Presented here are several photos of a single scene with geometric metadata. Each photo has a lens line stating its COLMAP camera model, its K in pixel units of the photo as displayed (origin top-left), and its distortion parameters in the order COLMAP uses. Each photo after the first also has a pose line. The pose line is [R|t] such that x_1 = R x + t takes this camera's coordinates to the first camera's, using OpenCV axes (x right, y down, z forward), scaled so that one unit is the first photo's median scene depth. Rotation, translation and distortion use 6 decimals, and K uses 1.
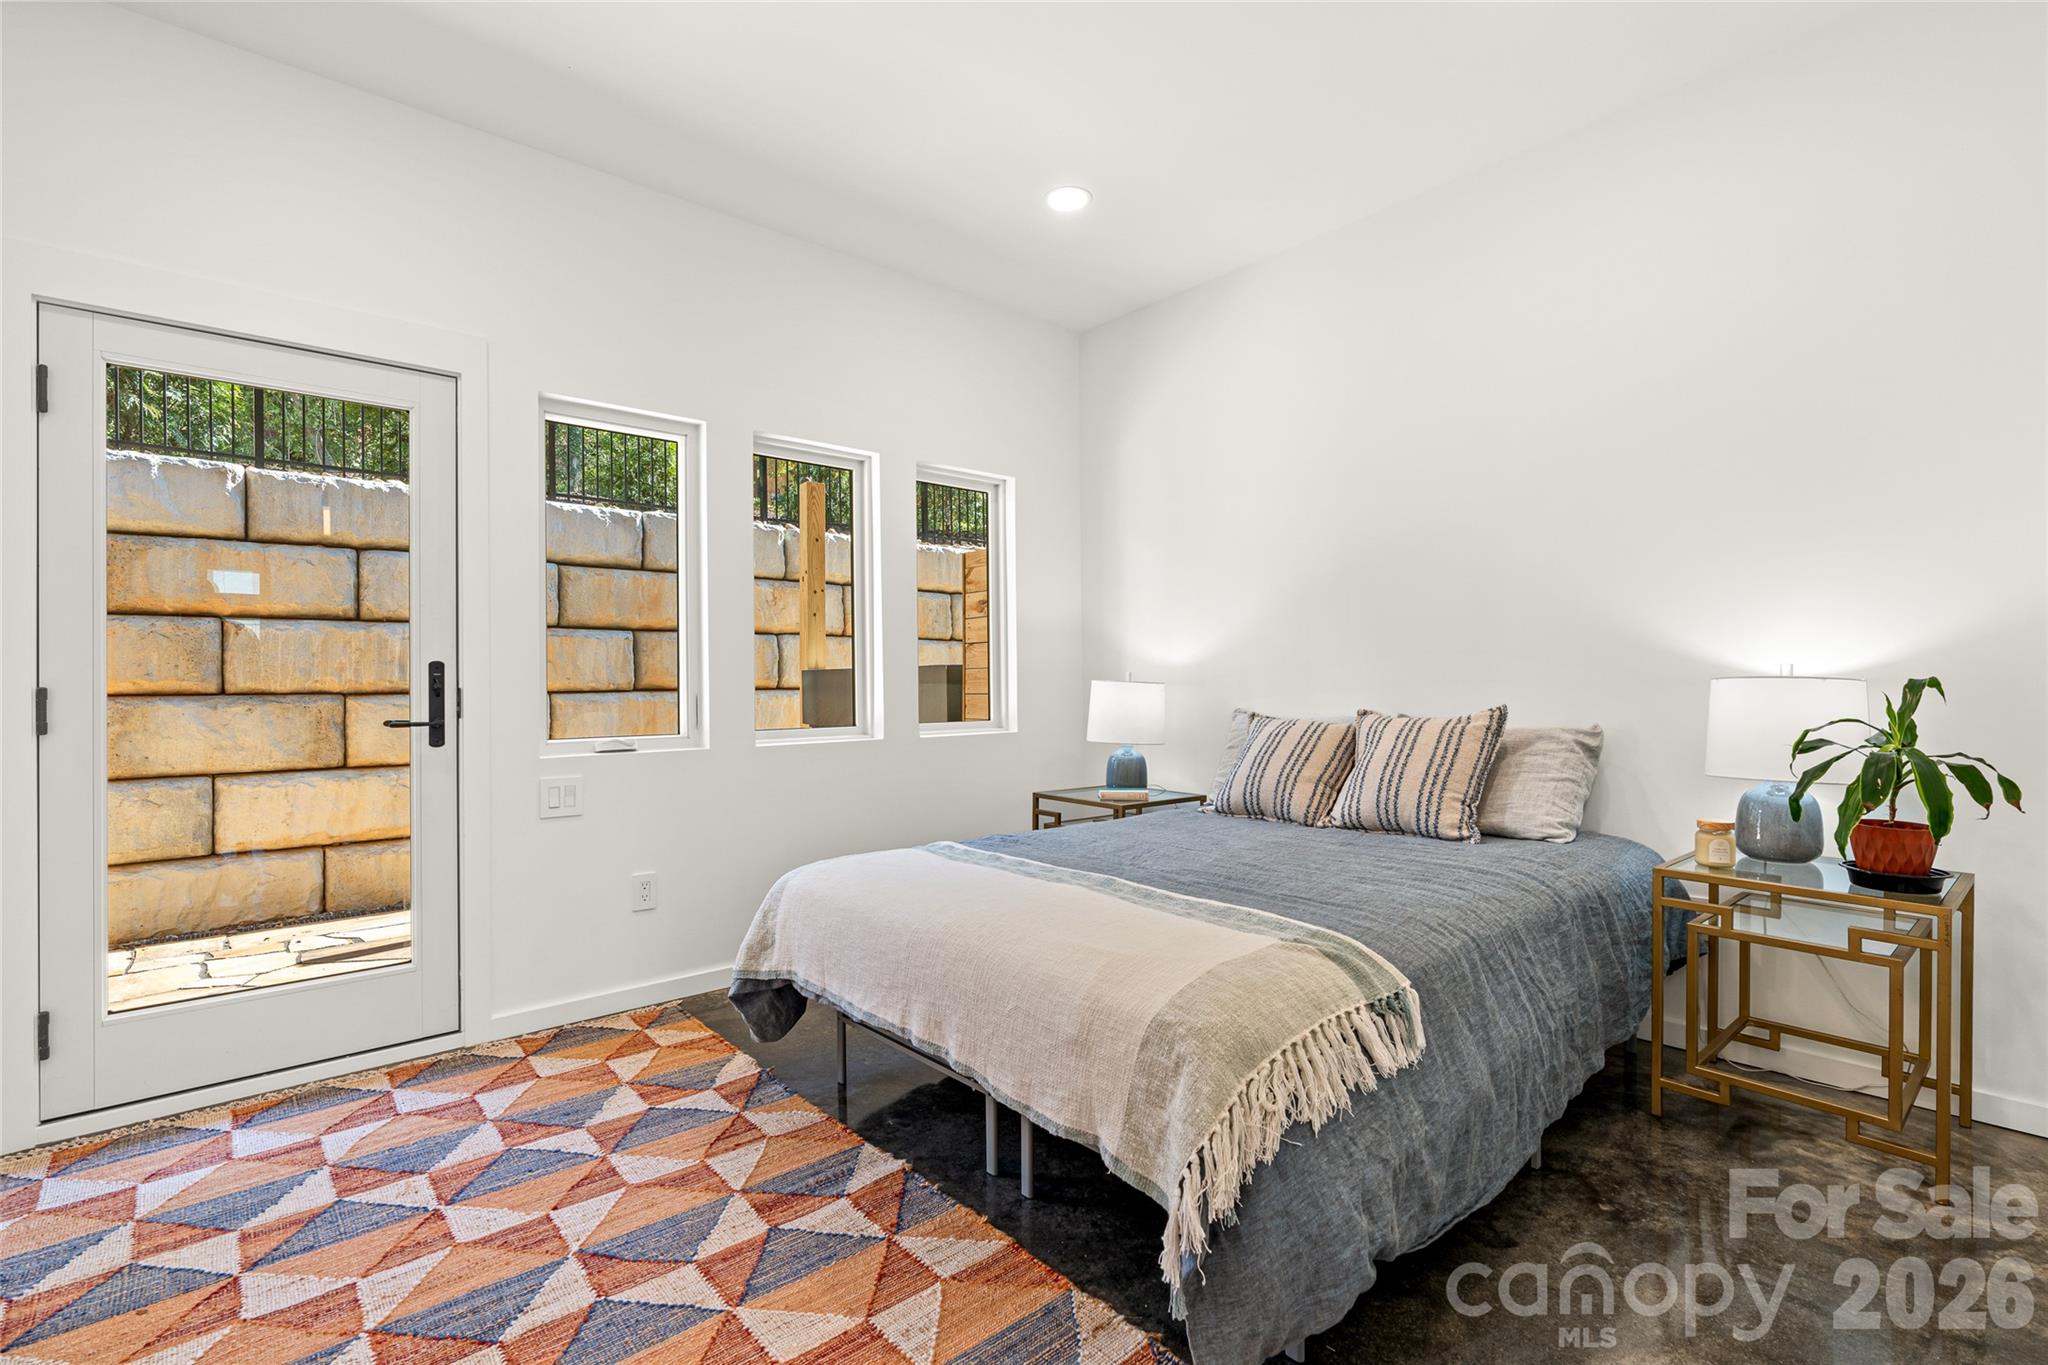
lens RADIAL K [[921.3, 0, 1023.1], [0, 921.3, 685.5], [0, 0, 1]] dist [-0.002407, -0.000037]
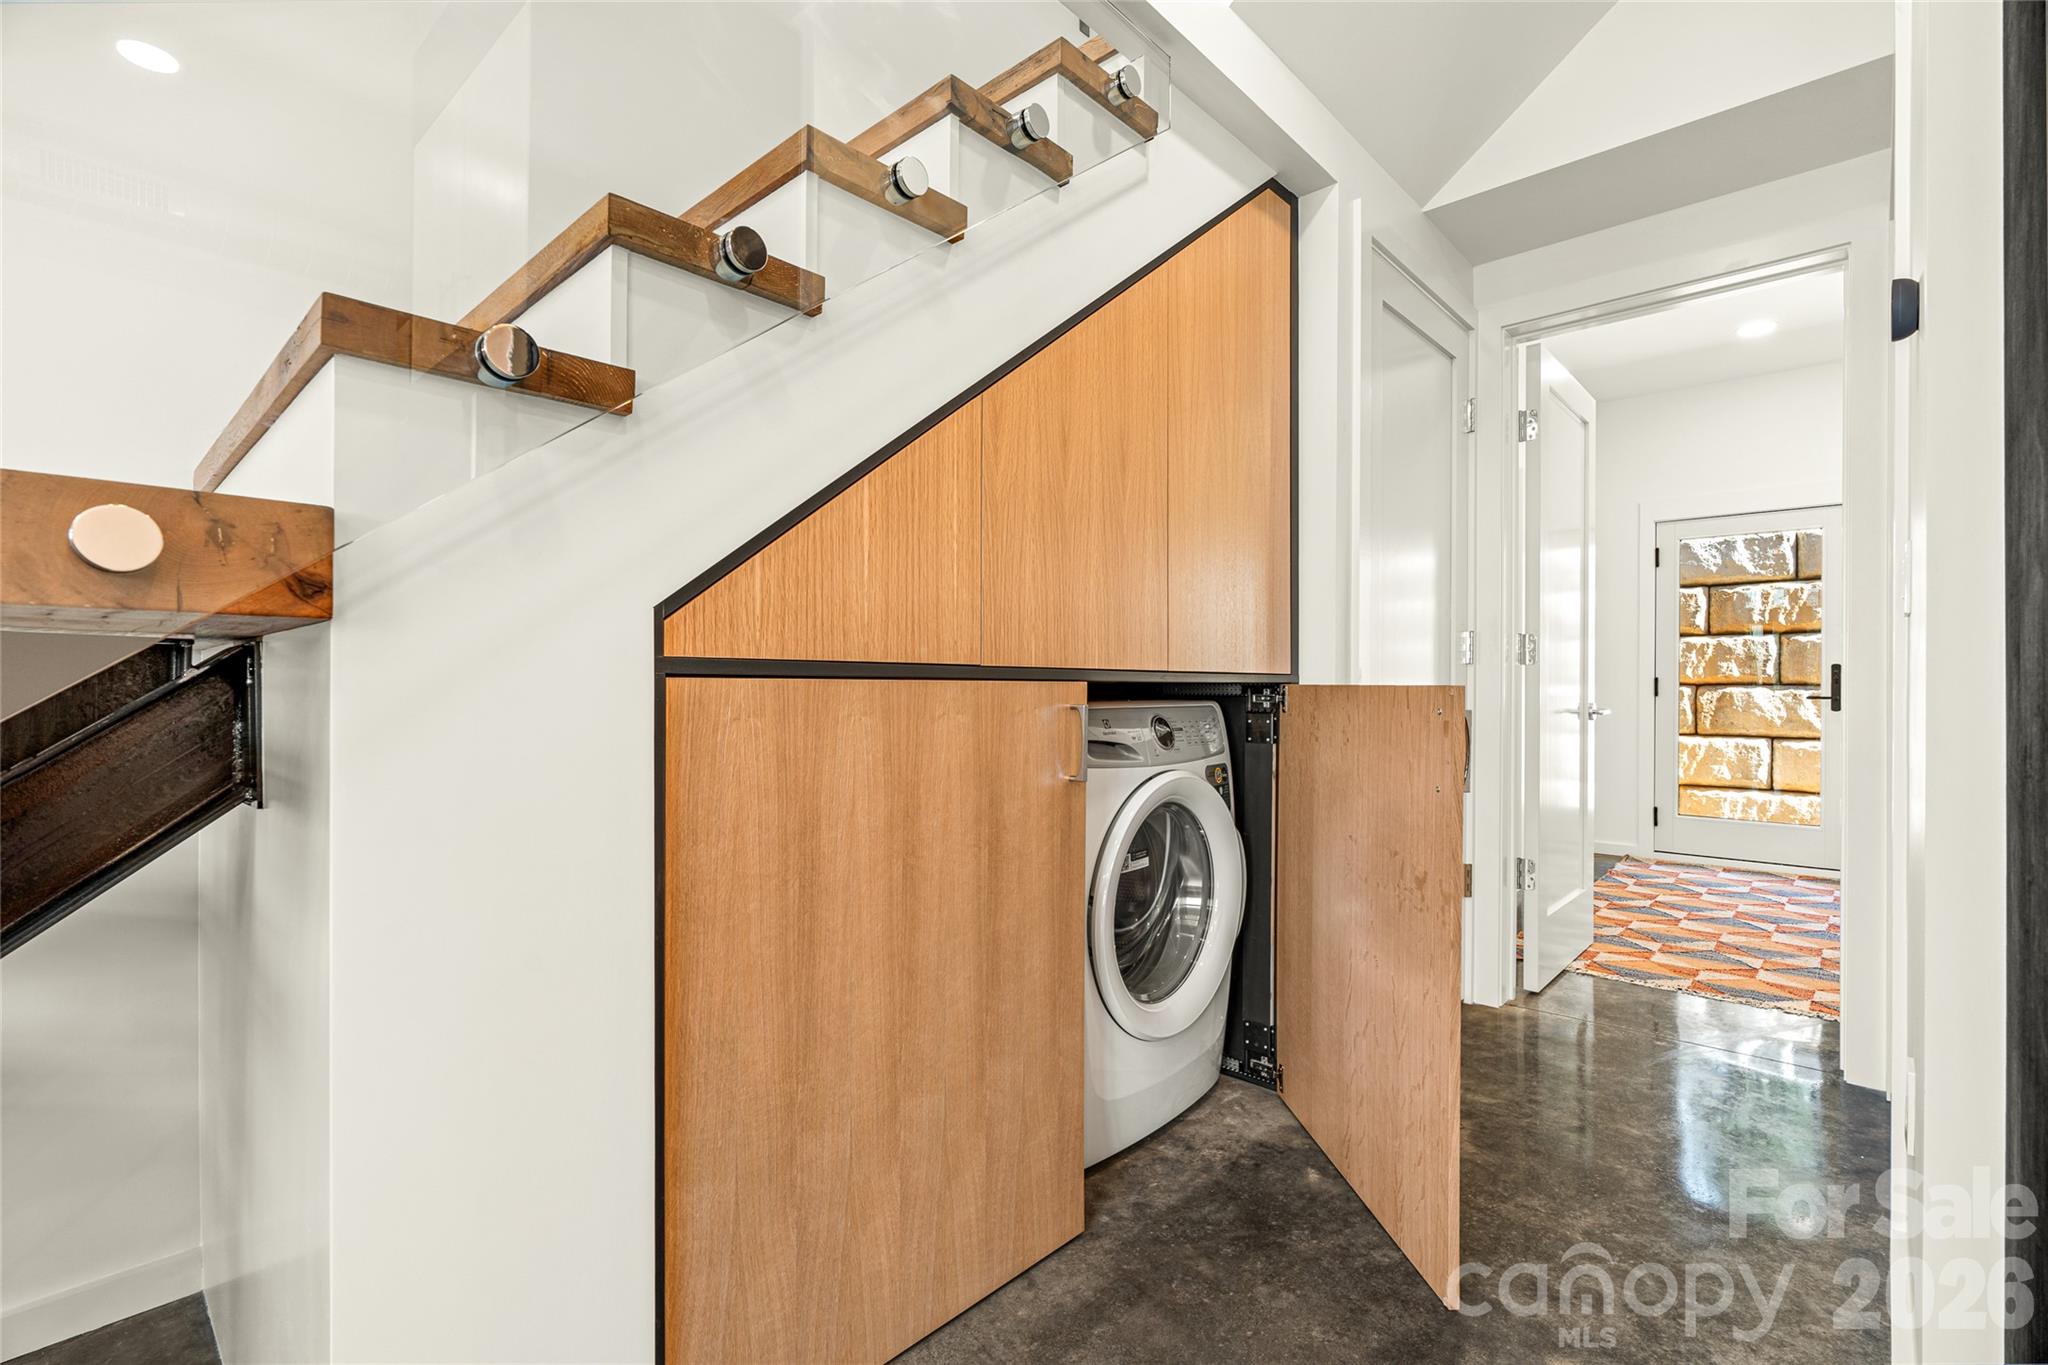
lens RADIAL K [[921.3, 0, 1022.5], [0, 921.3, 680.0], [0, 0, 1]] dist [-0.002407, -0.000037]
pose [[0.102115, 0.003185, -0.994767, 1.008197], [-0.005423, 0.999982, 0.002645, 0.009551], [0.994758, 0.005124, 0.102131, -0.785948]]
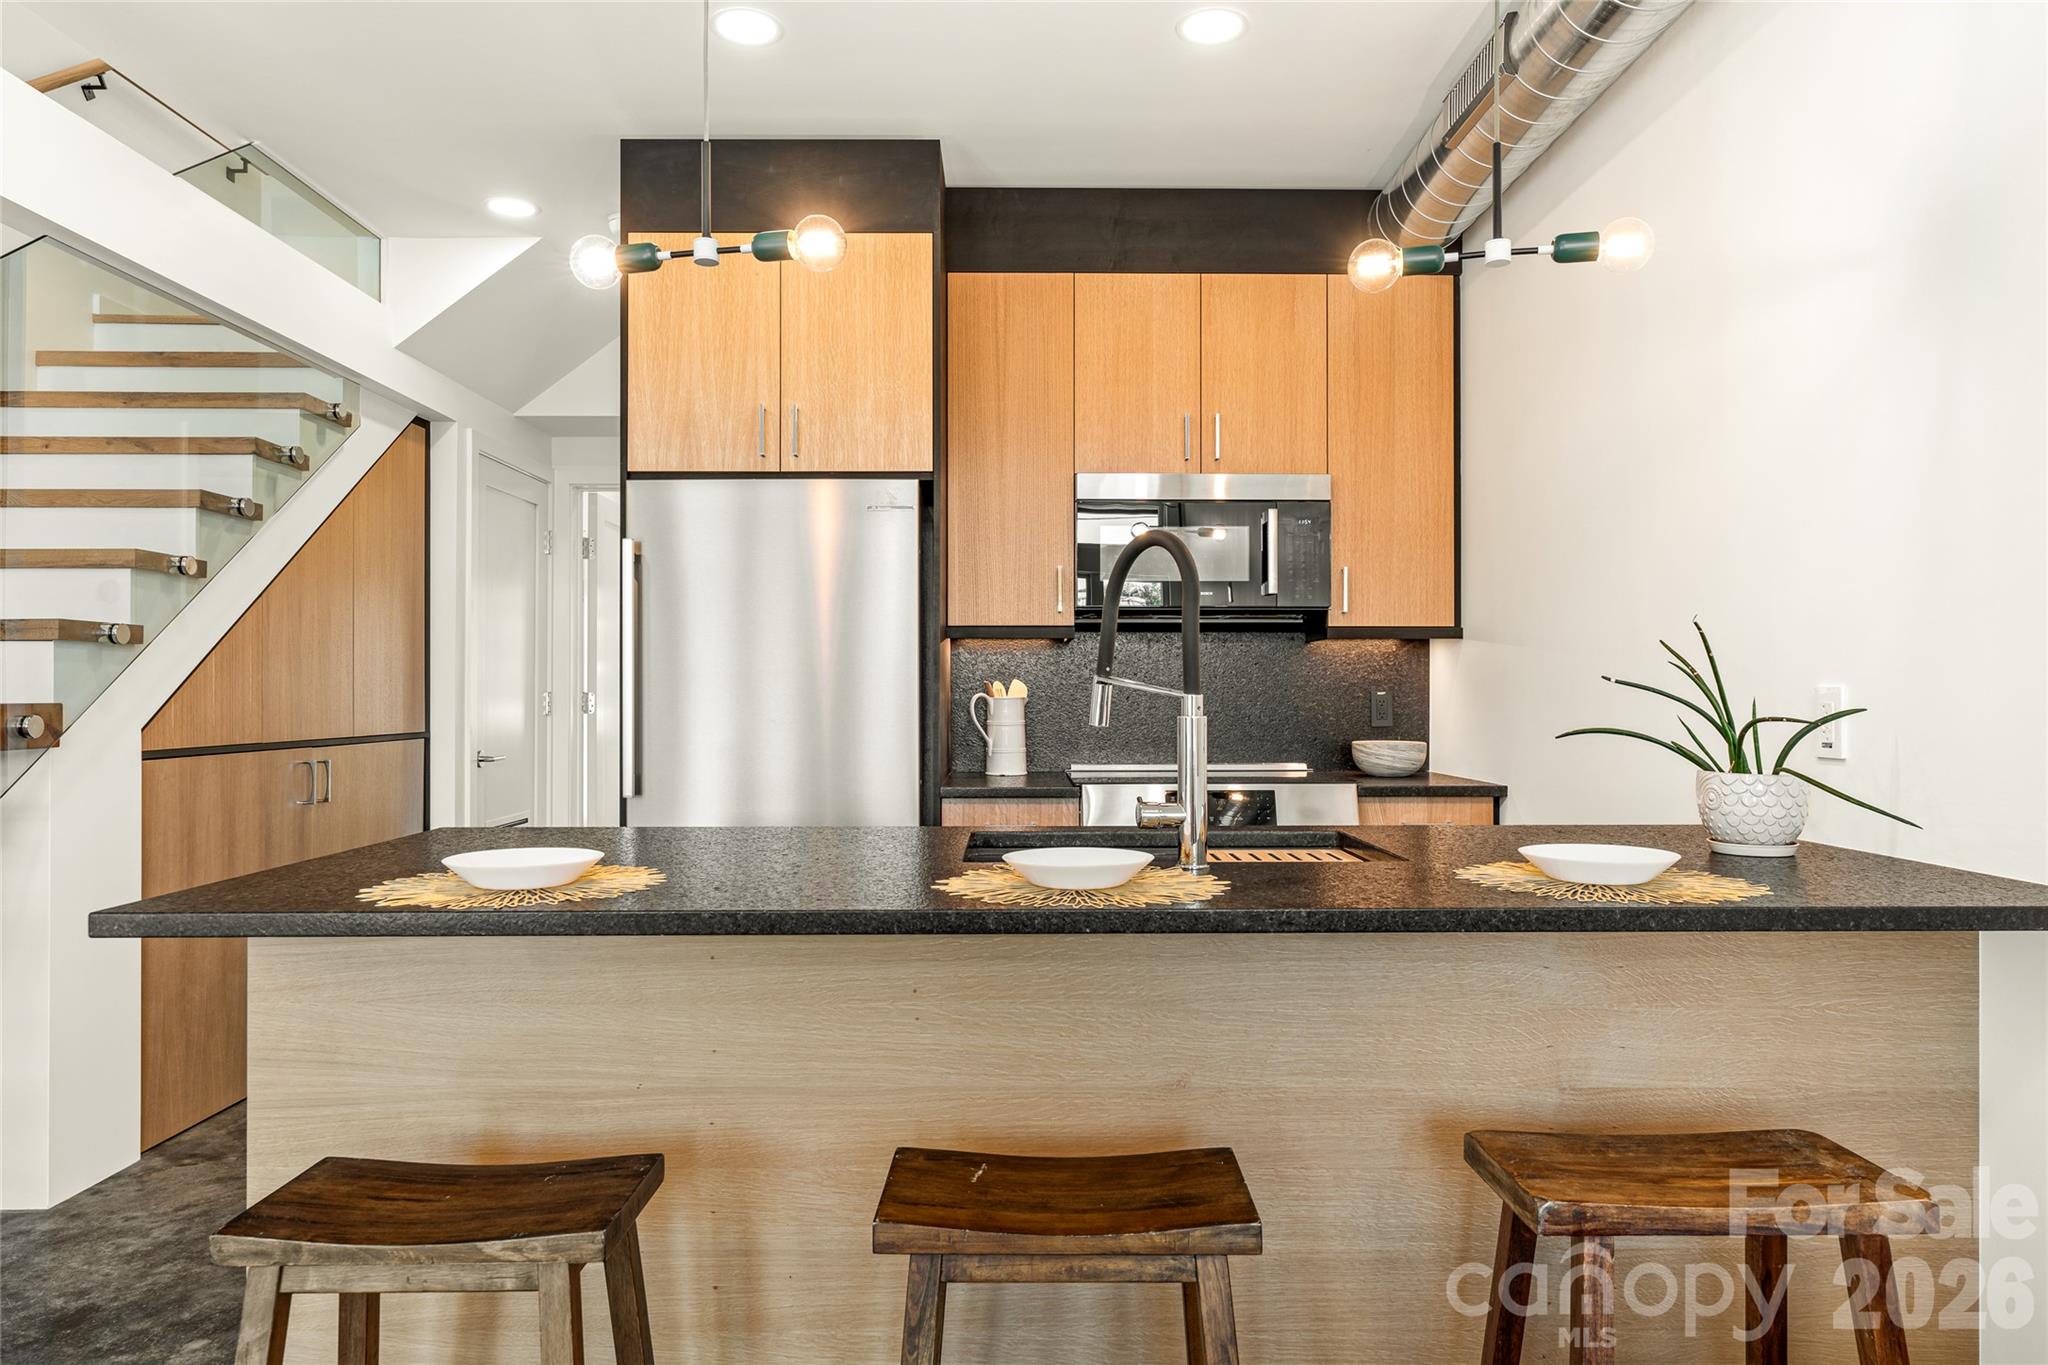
lens RADIAL K [[1259.1, 0, 1023.1], [0, 1259.1, 682.7], [0, 0, 1]] dist [-0.001479, -0.000796]
pose [[0.766118, 0.000211, -0.642700, 2.818054], [-0.004505, 0.999977, -0.005041, -0.120362], [0.642684, 0.006757, 0.766102, -1.692697]]
